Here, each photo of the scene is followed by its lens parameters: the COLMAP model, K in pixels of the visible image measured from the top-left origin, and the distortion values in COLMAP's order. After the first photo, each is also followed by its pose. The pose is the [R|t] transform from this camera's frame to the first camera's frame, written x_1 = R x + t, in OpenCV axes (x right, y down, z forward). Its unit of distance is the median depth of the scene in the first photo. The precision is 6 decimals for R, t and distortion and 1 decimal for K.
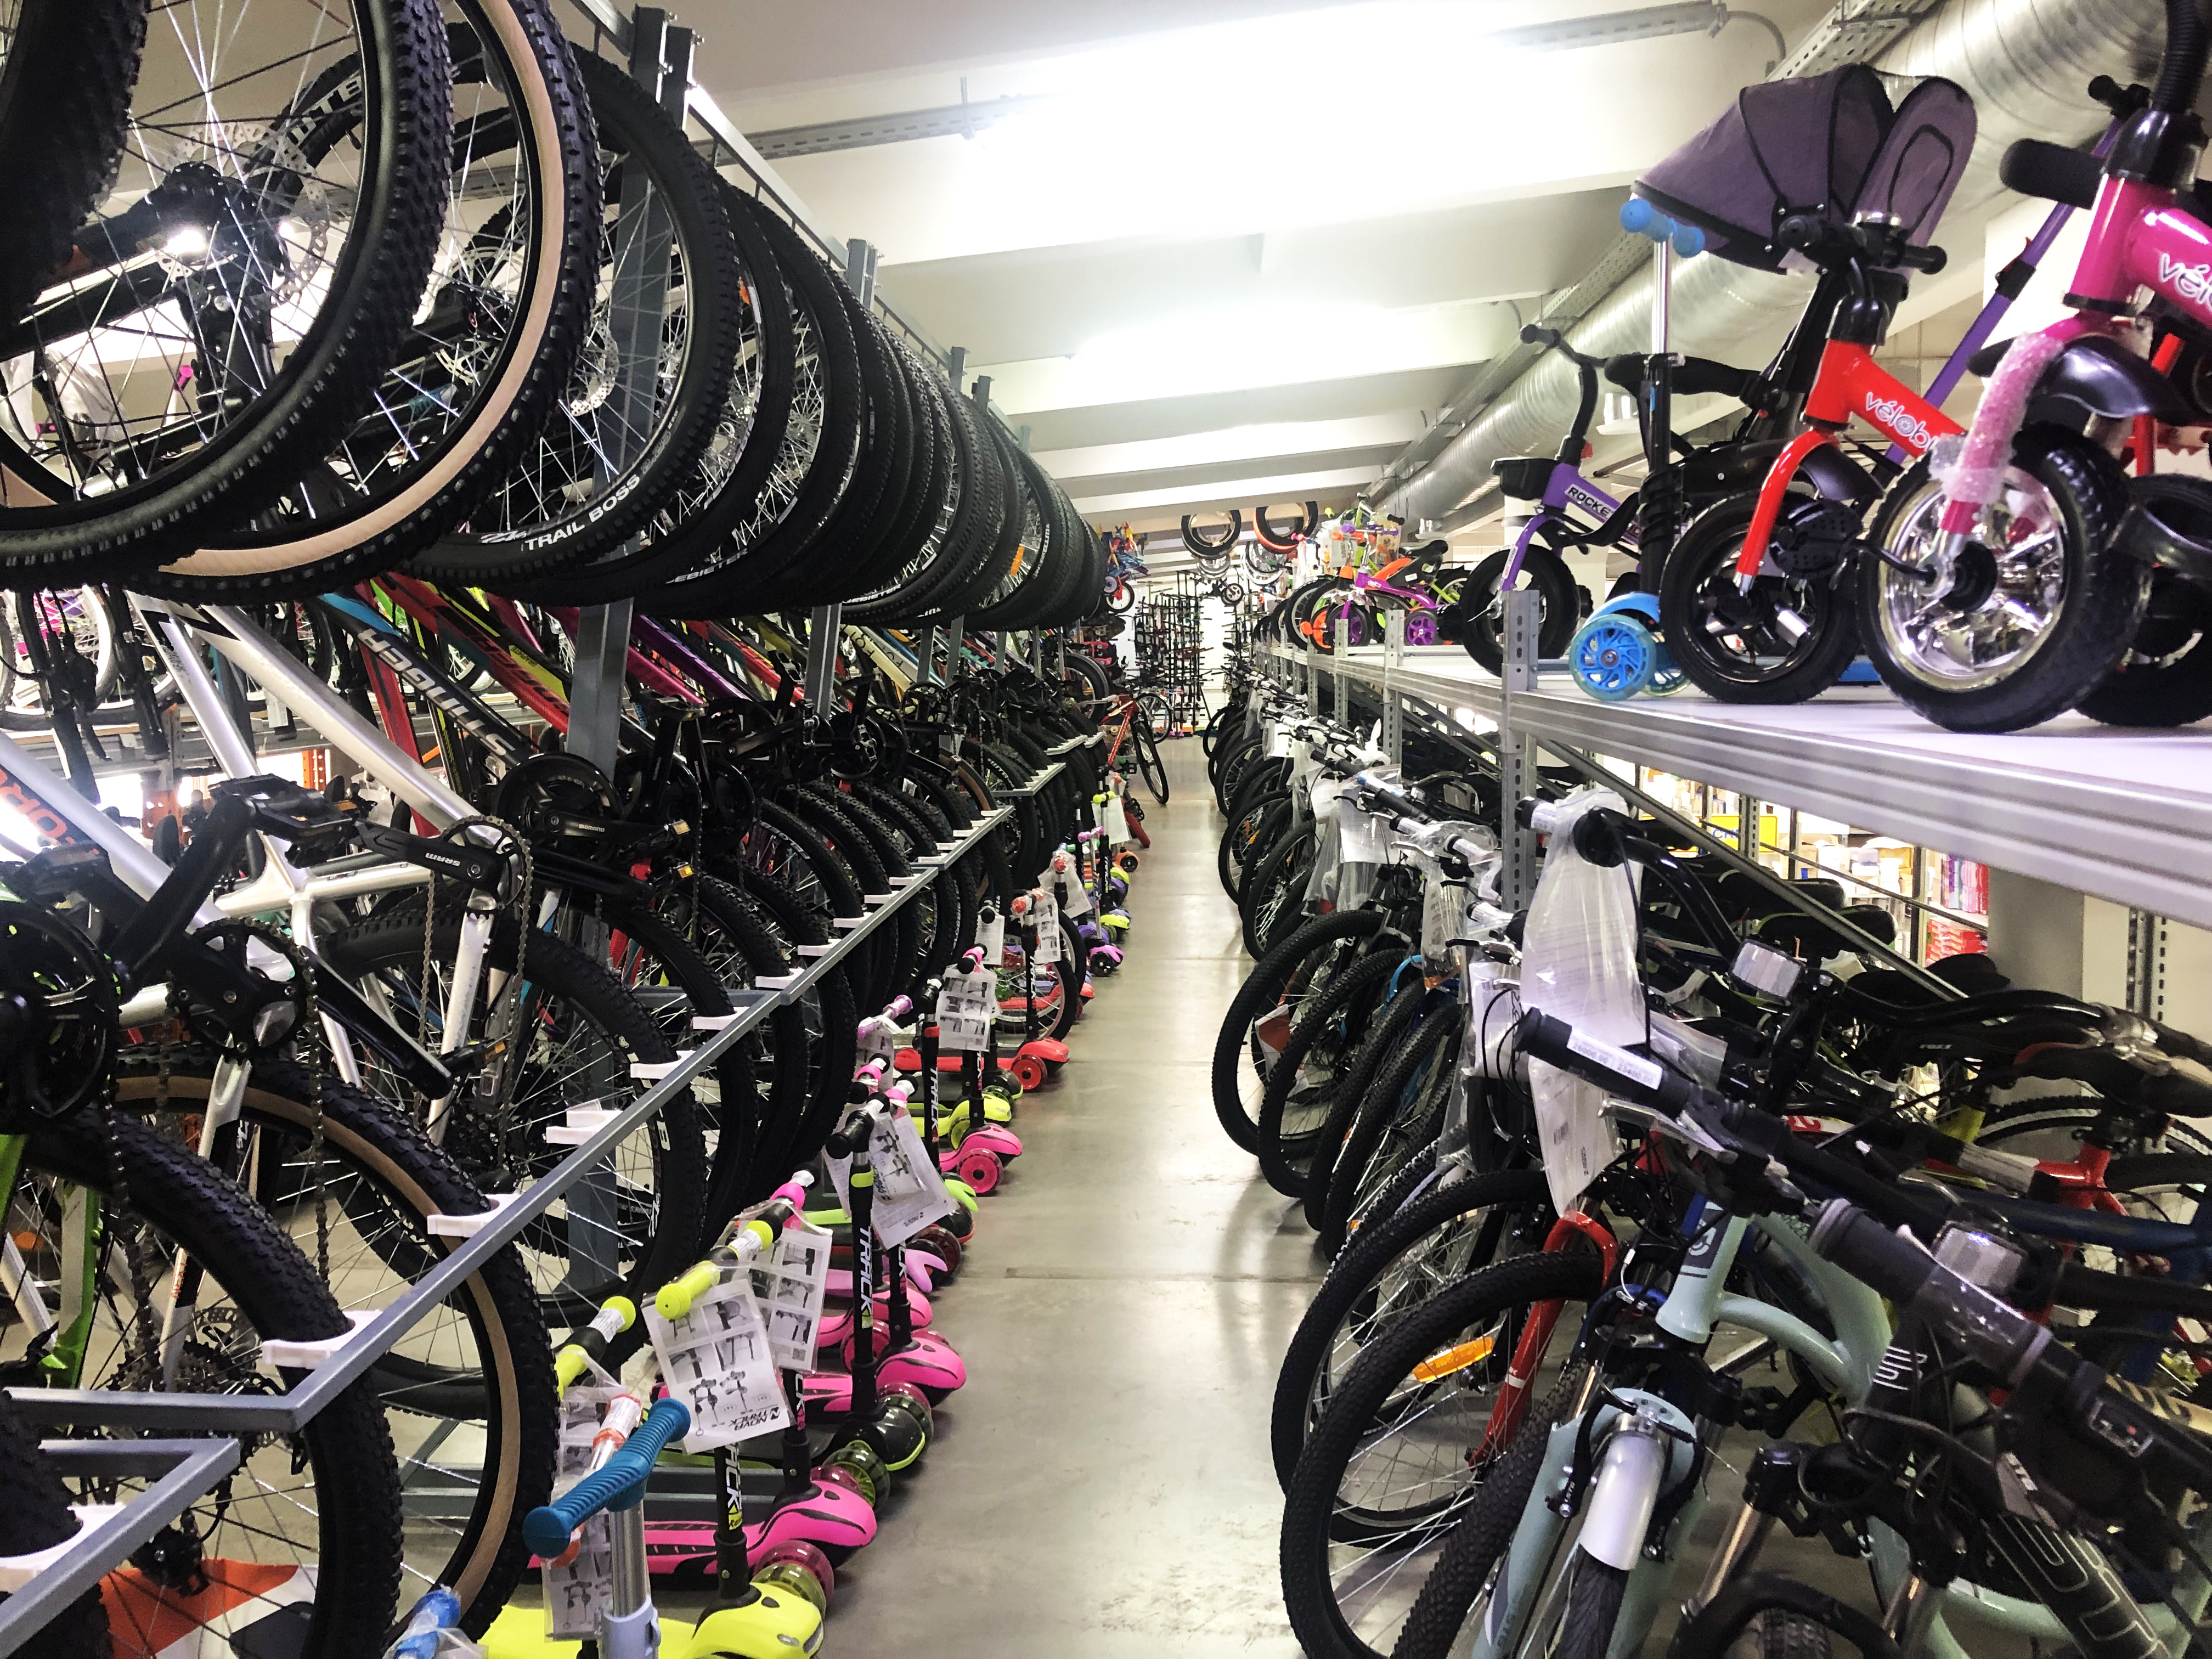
lens RADIAL K [[1861.8, 0, 1066.4], [0, 1861.8, 786.9], [0, 0, 1]] dist [0.008615, -0.012043]
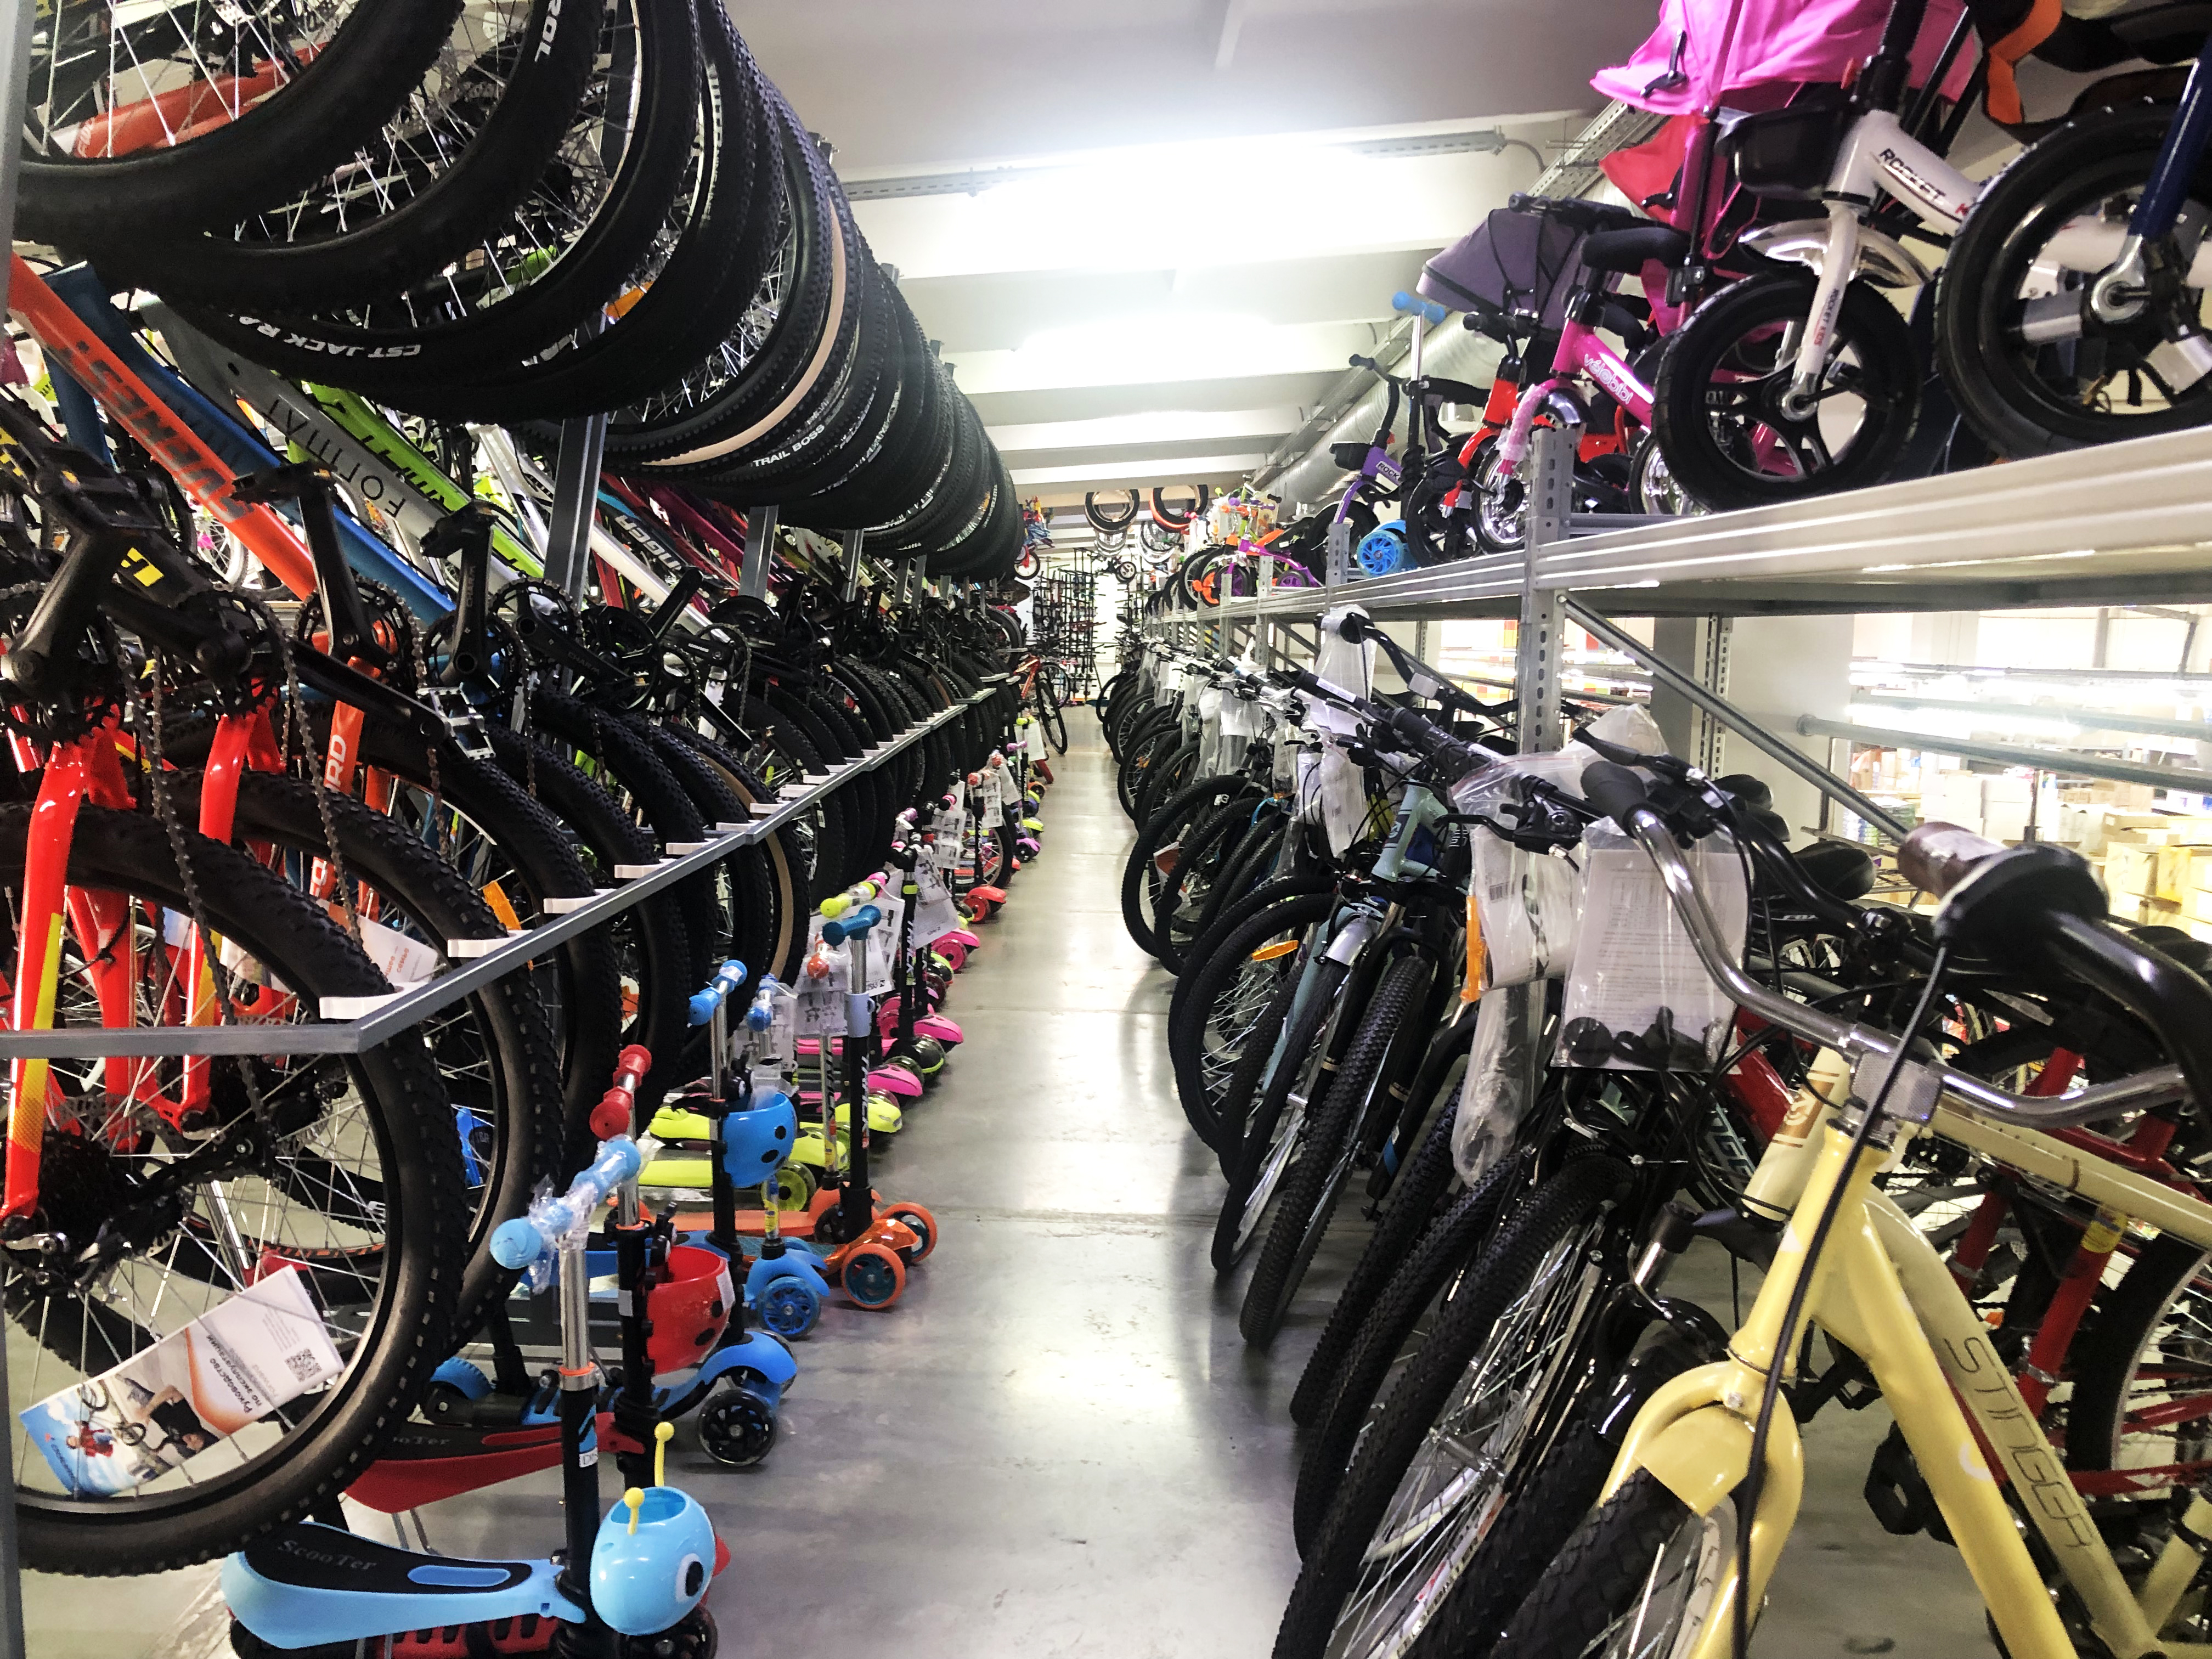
lens RADIAL K [[1825.0, 0, 1106.0], [0, 1825.0, 829.5], [0, 0, 1]] dist [0.018259, 0.003424]
pose [[0.996058, 0.026617, 0.084613, -0.026597], [-0.029532, 0.999006, 0.033390, 0.036184], [-0.083640, -0.035758, 0.995854, -0.182260]]
